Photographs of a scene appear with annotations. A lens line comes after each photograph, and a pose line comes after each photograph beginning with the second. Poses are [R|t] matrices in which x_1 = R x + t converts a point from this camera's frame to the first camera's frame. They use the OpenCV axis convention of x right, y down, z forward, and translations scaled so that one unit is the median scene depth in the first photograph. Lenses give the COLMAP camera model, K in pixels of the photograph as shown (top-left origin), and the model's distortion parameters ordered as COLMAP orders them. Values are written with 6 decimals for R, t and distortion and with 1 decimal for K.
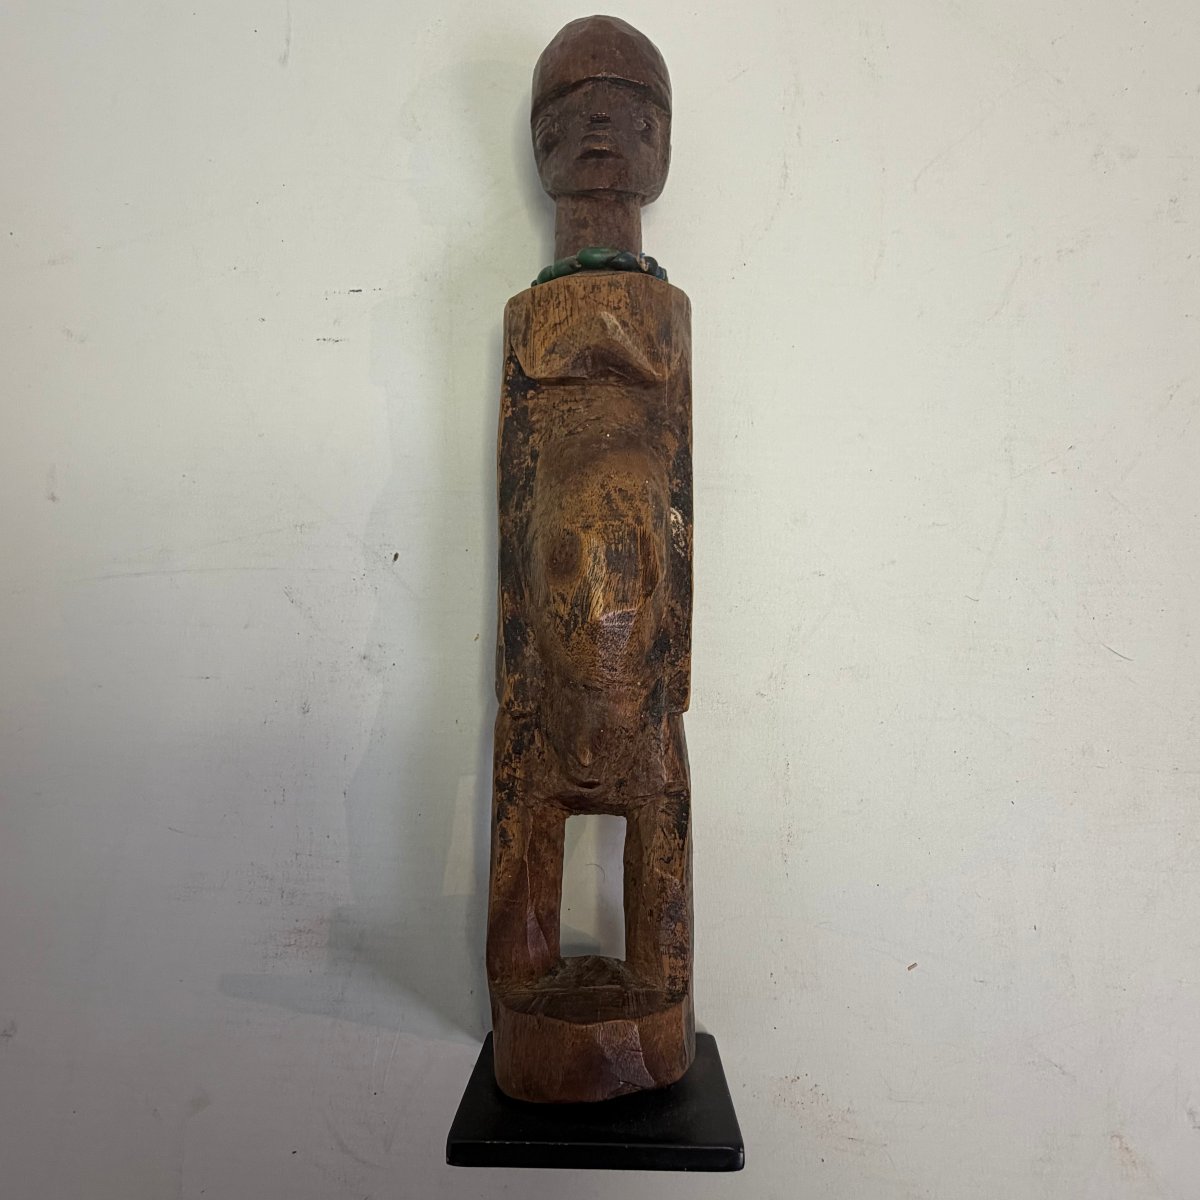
lens RADIAL K [[882.1, 0, 611.3], [0, 882.1, 539.7], [0, 0, 1]] dist [0.003737, -0.005642]
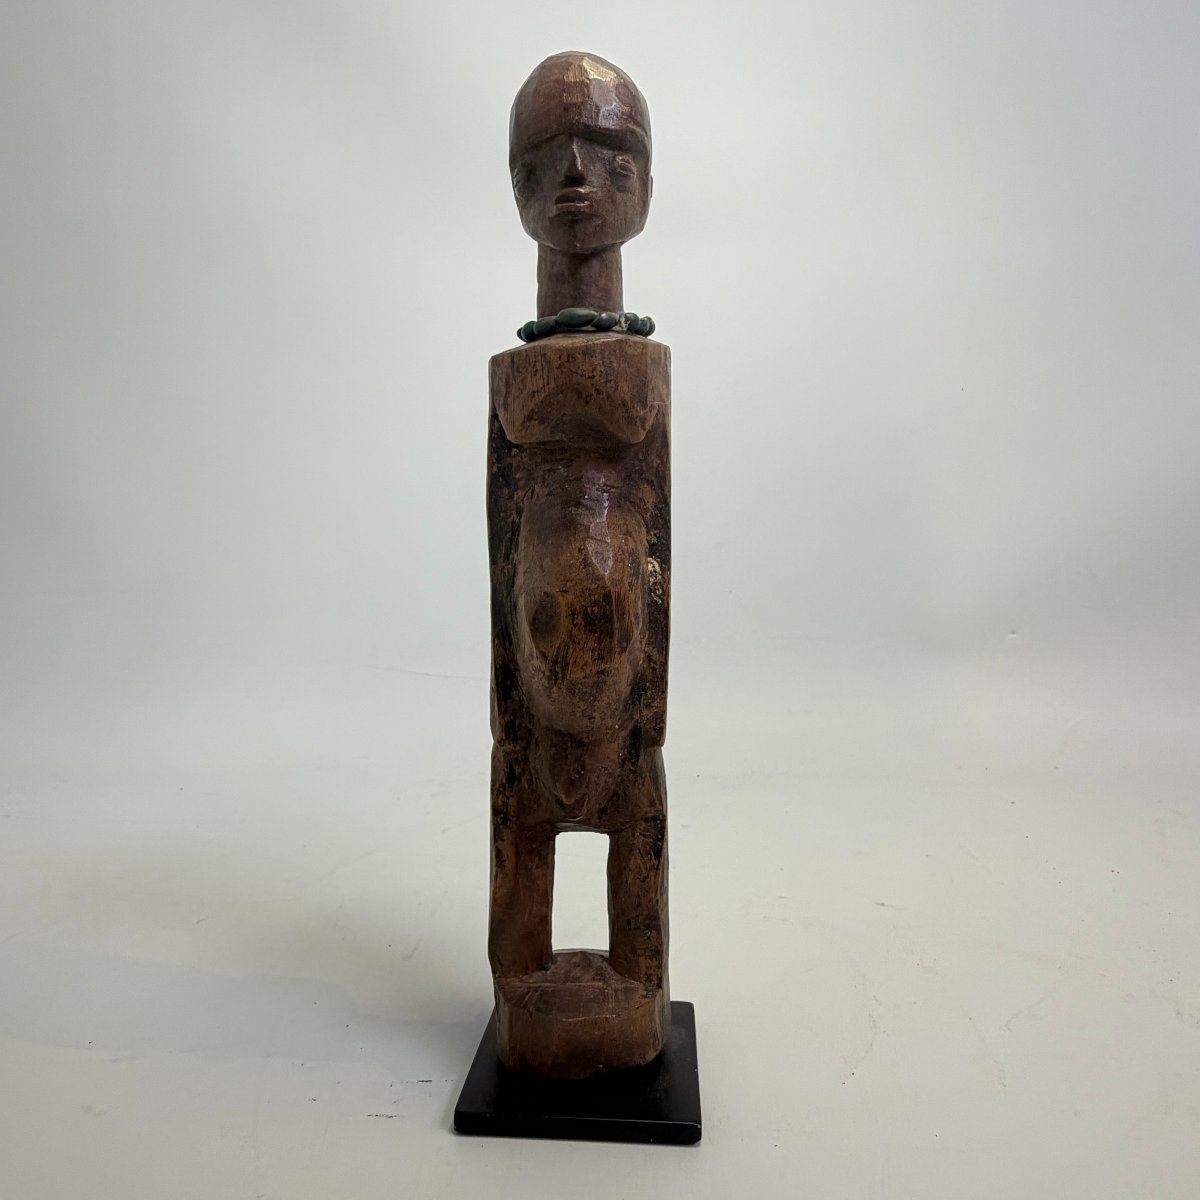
lens RADIAL K [[882.1, 0, 605.9], [0, 882.1, 548.8], [0, 0, 1]] dist [0.003737, -0.005642]
pose [[0.998381, -0.007915, -0.056335, 0.080459], [0.016372, 0.988355, 0.151285, -0.219951], [0.054482, -0.151962, 0.986884, -0.052135]]
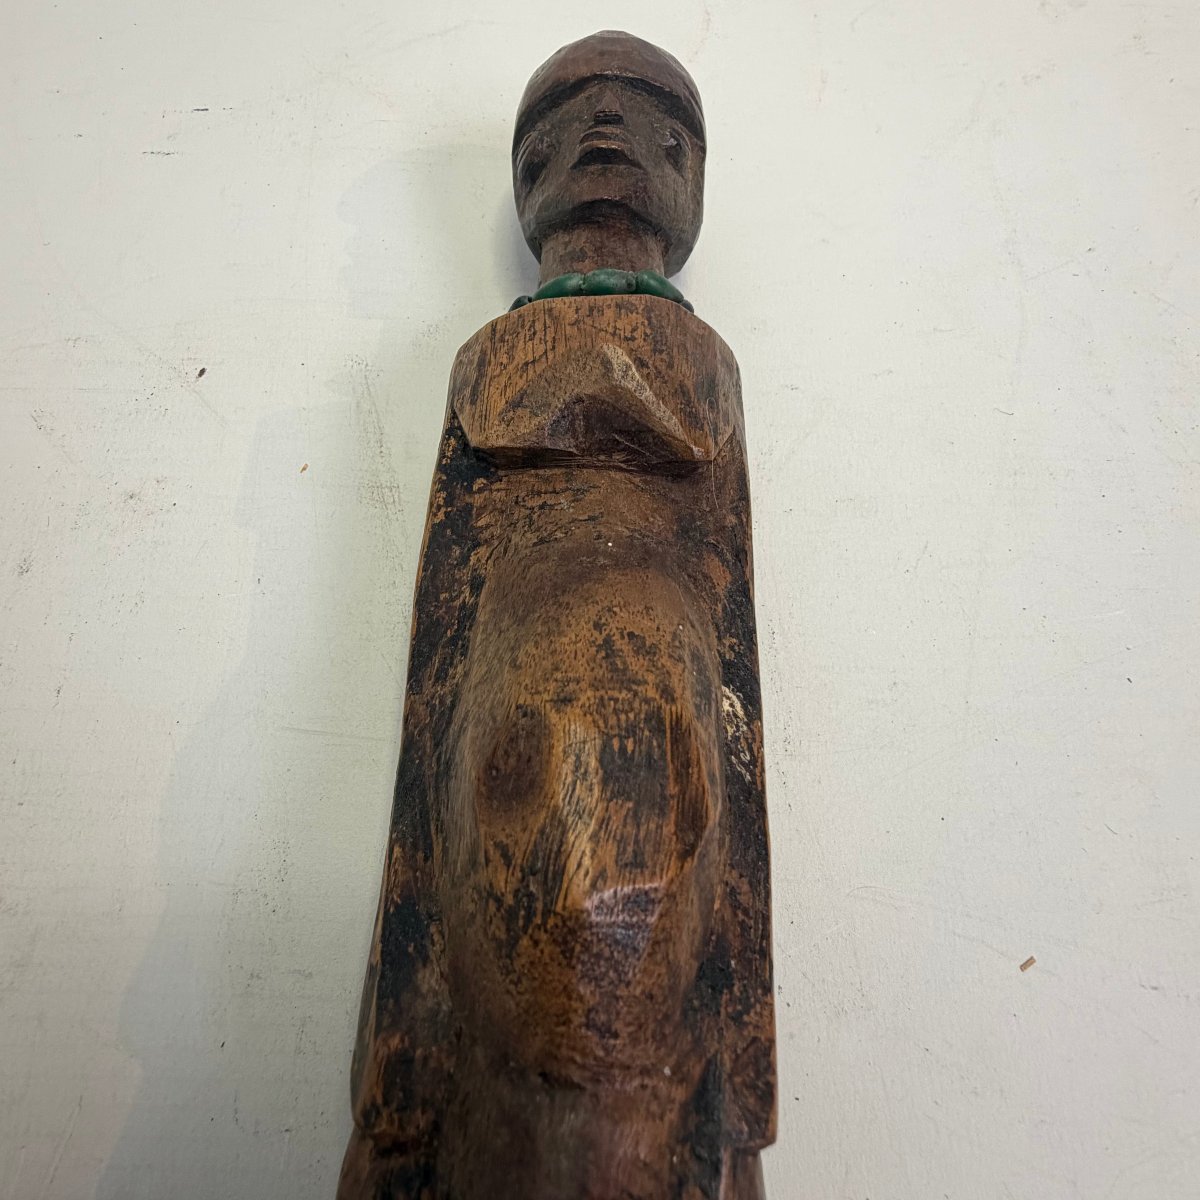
lens RADIAL K [[882.1, 0, 601.4], [0, 882.1, 496.1], [0, 0, 1]] dist [0.003737, -0.005642]
pose [[0.999629, 0.026270, -0.007196, -0.005658], [-0.027108, 0.933841, -0.356659, 0.052368], [-0.002650, 0.356722, 0.934207, 0.478785]]
